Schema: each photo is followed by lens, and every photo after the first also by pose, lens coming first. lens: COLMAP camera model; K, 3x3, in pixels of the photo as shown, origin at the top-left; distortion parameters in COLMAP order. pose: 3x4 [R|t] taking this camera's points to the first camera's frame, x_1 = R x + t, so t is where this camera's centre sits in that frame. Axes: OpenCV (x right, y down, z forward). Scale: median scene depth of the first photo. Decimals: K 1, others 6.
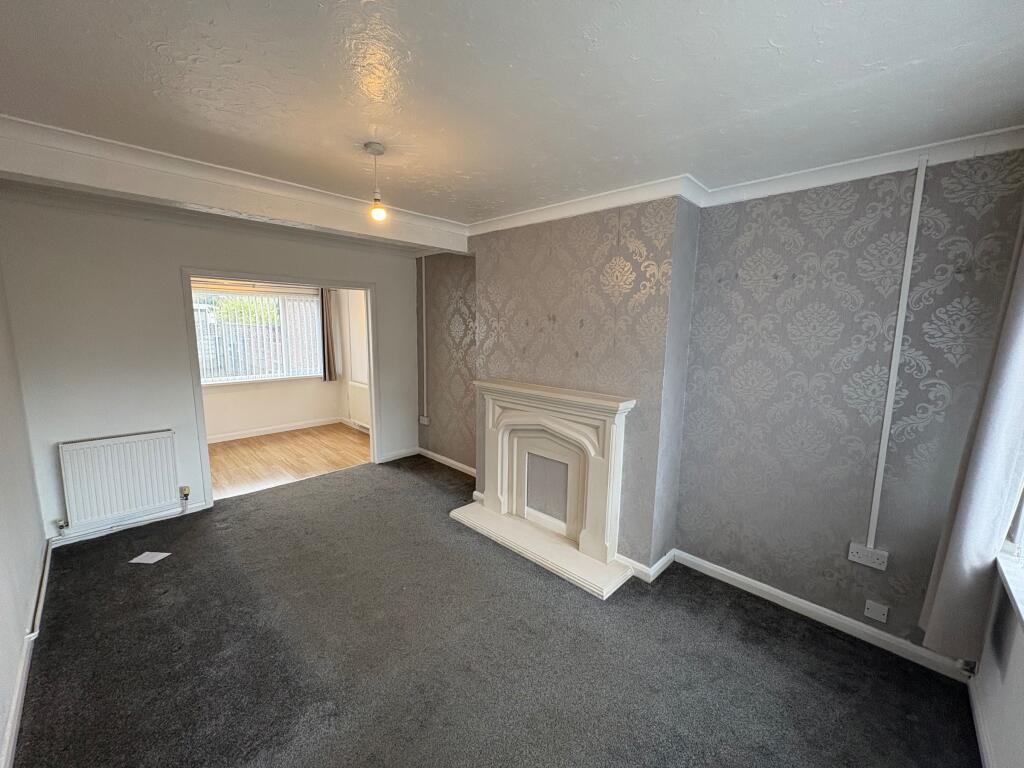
lens RADIAL K [[406.1, 0, 507.7], [0, 406.1, 378.1], [0, 0, 1]] dist [-0.000297, -0.000055]
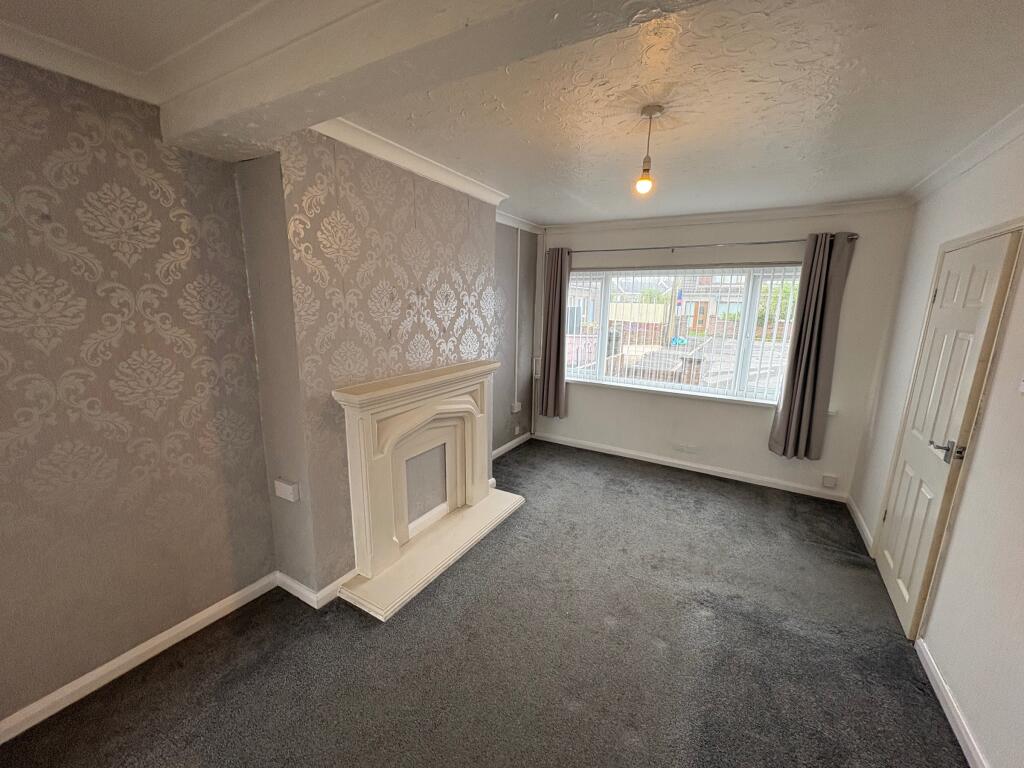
lens RADIAL K [[406.1, 0, 506.6], [0, 406.1, 388.9], [0, 0, 1]] dist [-0.000297, -0.000055]
pose [[-0.236421, -0.211318, 0.948393, -0.809478], [0.120030, 0.962236, 0.244324, -0.140427], [-0.964209, 0.171599, -0.202128, 1.048623]]
